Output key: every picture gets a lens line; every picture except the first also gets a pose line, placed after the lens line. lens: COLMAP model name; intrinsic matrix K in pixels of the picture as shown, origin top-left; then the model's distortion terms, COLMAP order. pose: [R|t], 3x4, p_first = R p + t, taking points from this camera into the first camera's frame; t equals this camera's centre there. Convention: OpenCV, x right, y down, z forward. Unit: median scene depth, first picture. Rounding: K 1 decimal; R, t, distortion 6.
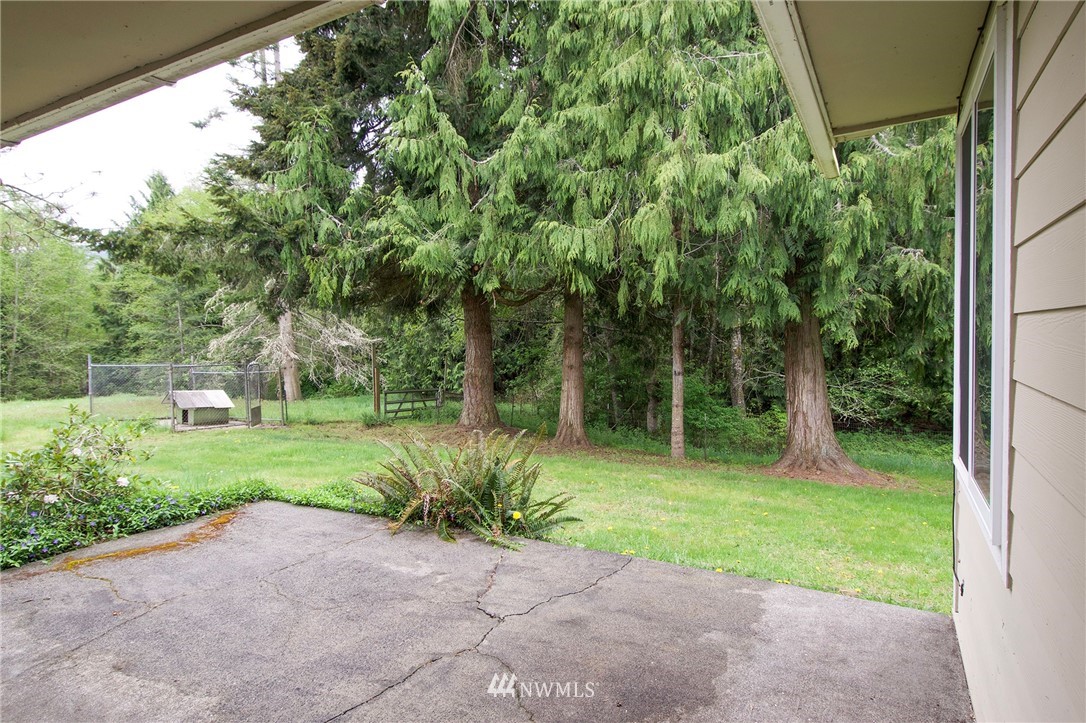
lens RADIAL K [[563.0, 0, 545.0], [0, 563.0, 357.7], [0, 0, 1]] dist [0.030570, -0.023934]
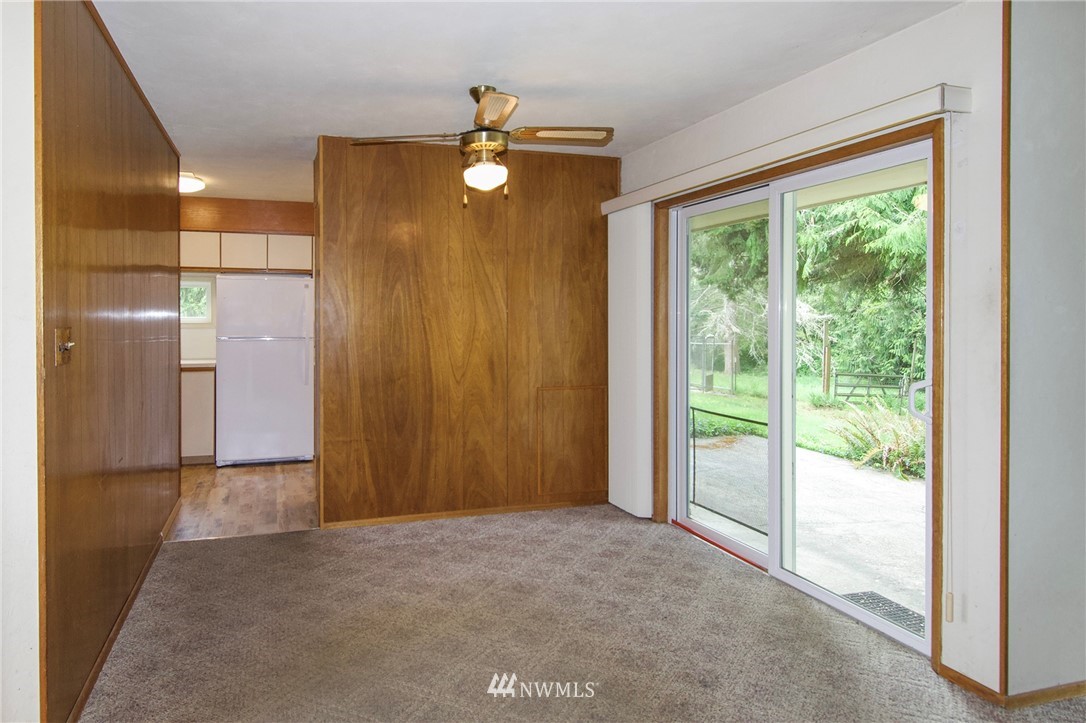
lens RADIAL K [[589.5, 0, 531.6], [0, 589.5, 335.4], [0, 0, 1]] dist [0.031313, 0.000156]
pose [[0.732493, 0.048323, -0.679058, 0.032463], [-0.045514, 0.998722, 0.021975, -0.001971], [0.679252, 0.014810, 0.733756, -0.160464]]
